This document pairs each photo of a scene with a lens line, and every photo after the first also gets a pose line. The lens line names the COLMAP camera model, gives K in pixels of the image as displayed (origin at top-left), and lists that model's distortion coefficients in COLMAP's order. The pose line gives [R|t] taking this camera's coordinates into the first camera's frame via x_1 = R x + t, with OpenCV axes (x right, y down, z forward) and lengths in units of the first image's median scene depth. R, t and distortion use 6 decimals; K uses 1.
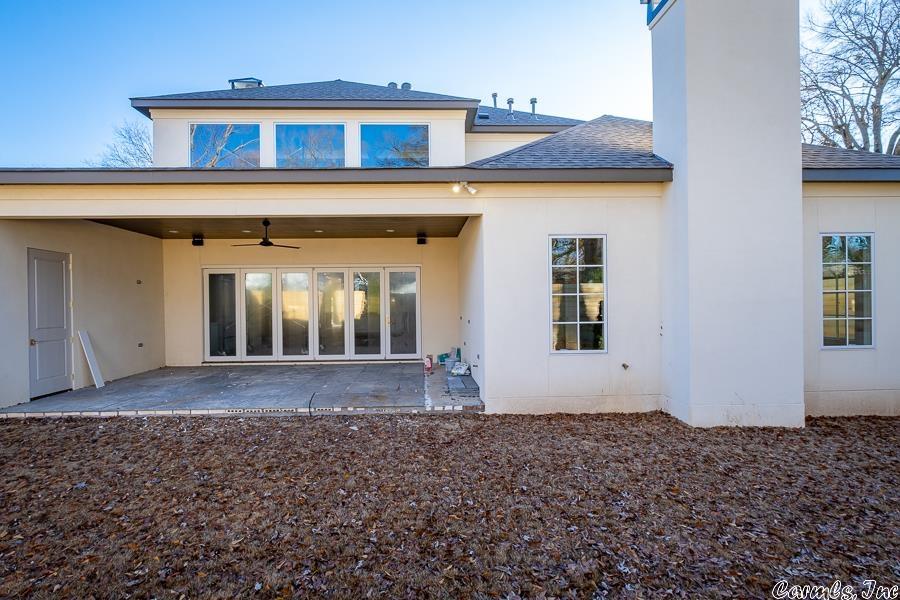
lens RADIAL K [[404.7, 0, 449.1], [0, 404.7, 307.1], [0, 0, 1]] dist [-0.002038, -0.000348]
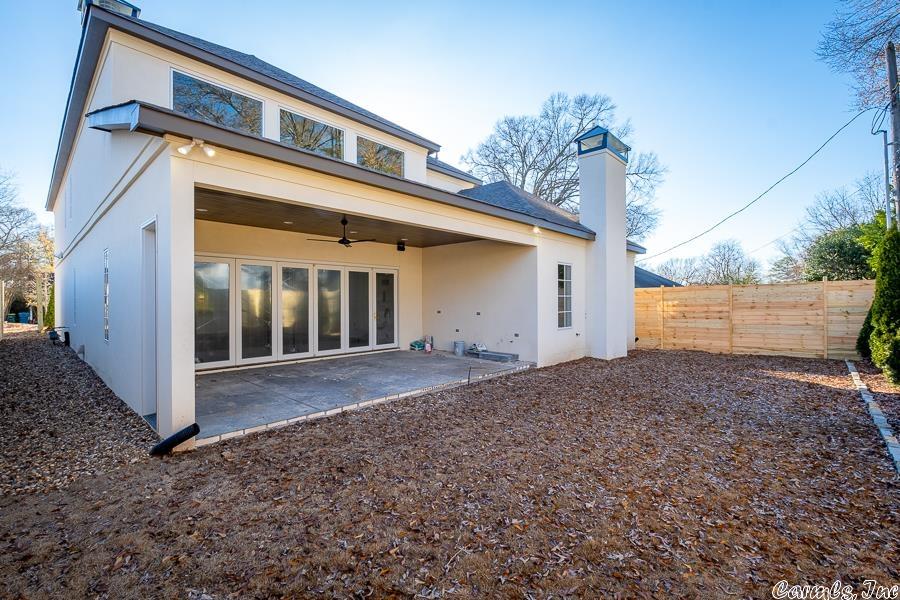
lens RADIAL K [[399.3, 0, 449.7], [0, 399.3, 301.9], [0, 0, 1]] dist [-0.000805, -0.000241]
pose [[0.700175, 0.004719, 0.713956, -0.965312], [0.001702, 0.999964, -0.008279, 0.005939], [-0.713969, 0.007012, 0.700142, 0.089145]]
